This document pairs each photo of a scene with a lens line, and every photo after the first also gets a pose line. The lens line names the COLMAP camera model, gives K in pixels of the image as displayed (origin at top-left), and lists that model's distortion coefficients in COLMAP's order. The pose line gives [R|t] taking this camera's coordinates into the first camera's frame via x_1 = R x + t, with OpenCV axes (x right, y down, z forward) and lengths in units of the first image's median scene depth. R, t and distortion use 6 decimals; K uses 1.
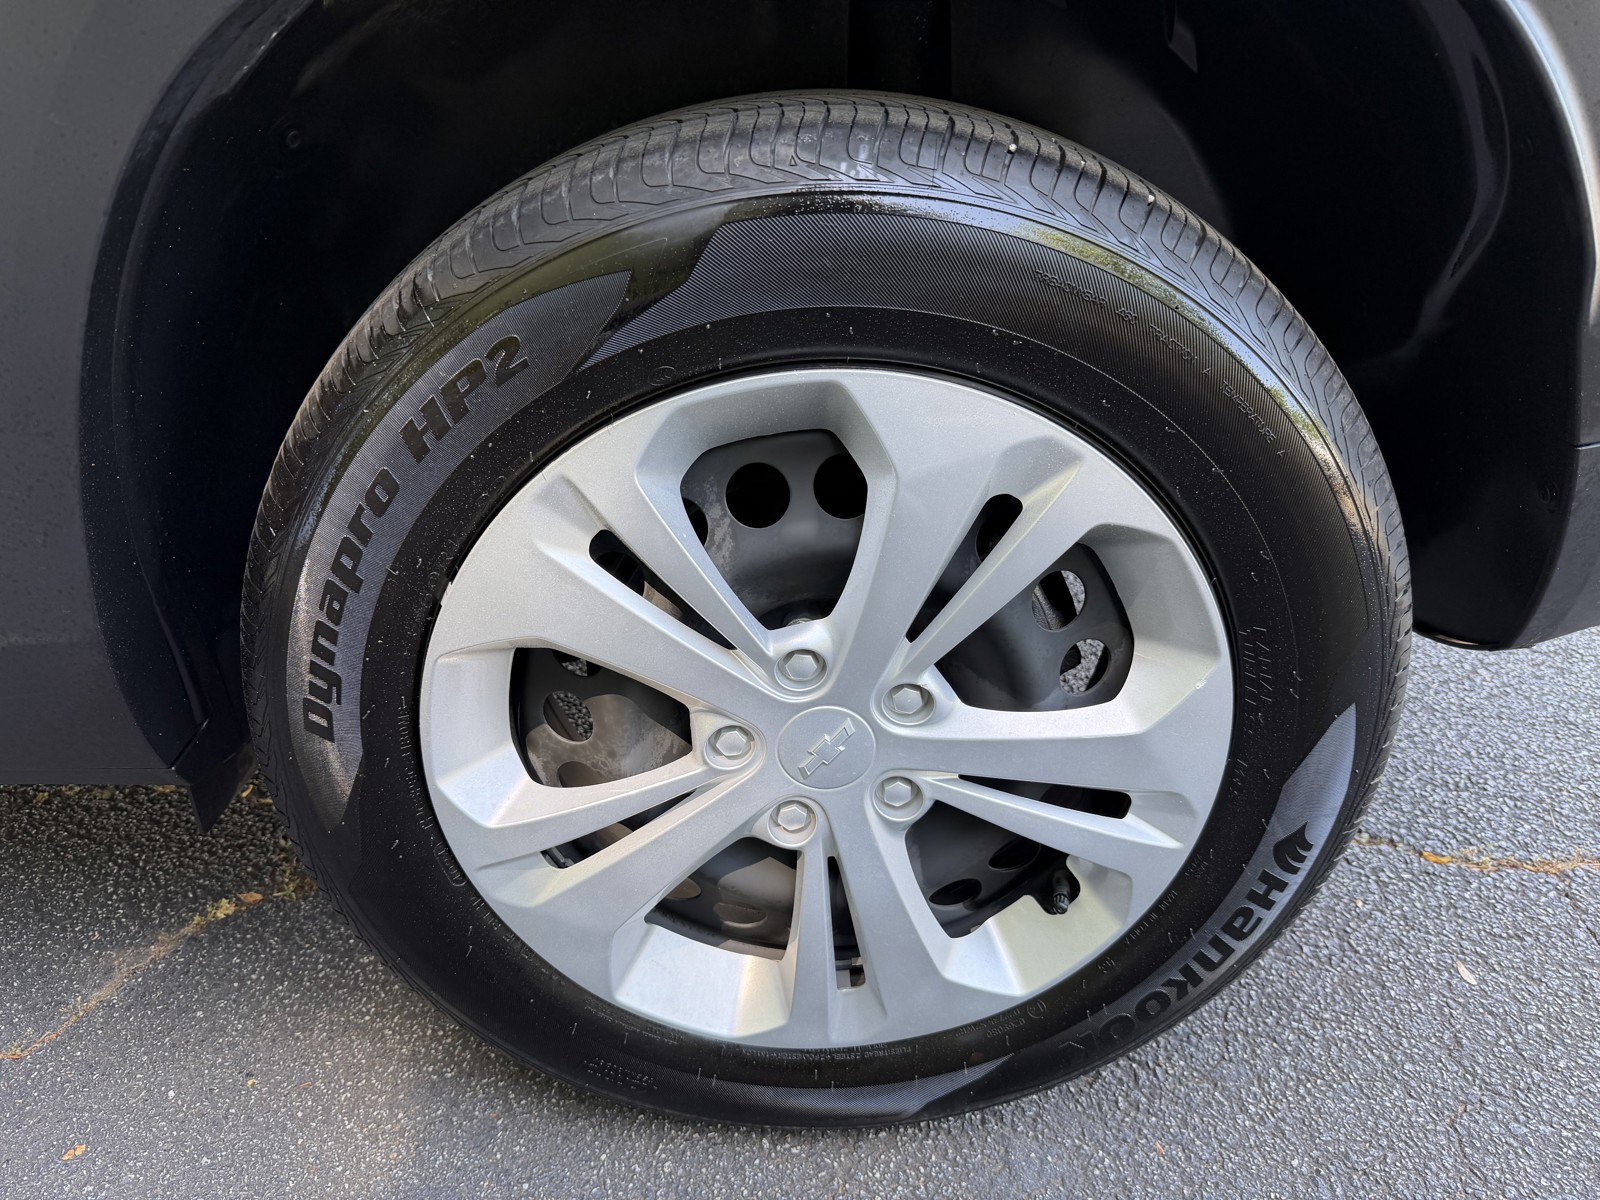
lens RADIAL K [[1119.1, 0, 794.7], [0, 1119.1, 605.2], [0, 0, 1]] dist [0.127618, -0.237472]
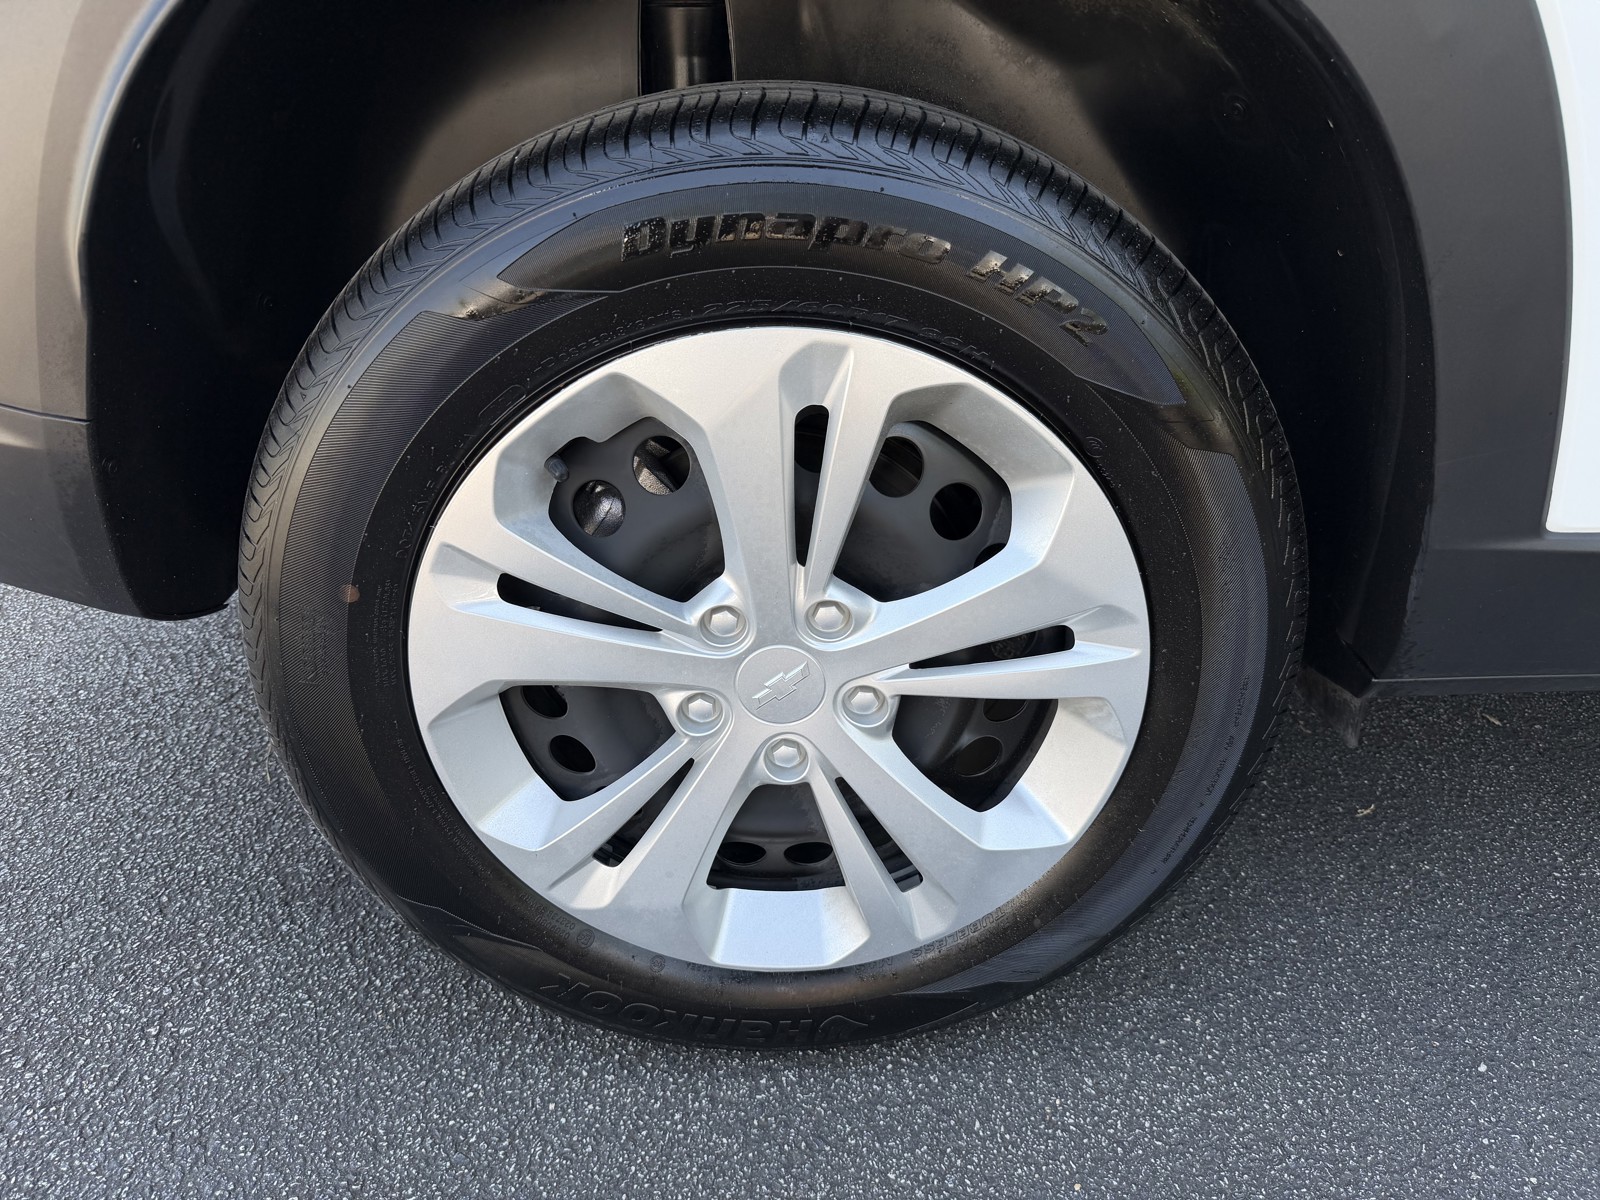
lens RADIAL K [[1119.1, 0, 794.7], [0, 1119.1, 605.2], [0, 0, 1]] dist [0.127618, -0.237472]
pose [[0.893039, -0.376238, -0.246832, 0.347806], [0.358504, 0.926414, -0.115036, 0.187620], [0.271950, 0.014241, 0.962206, -0.064027]]
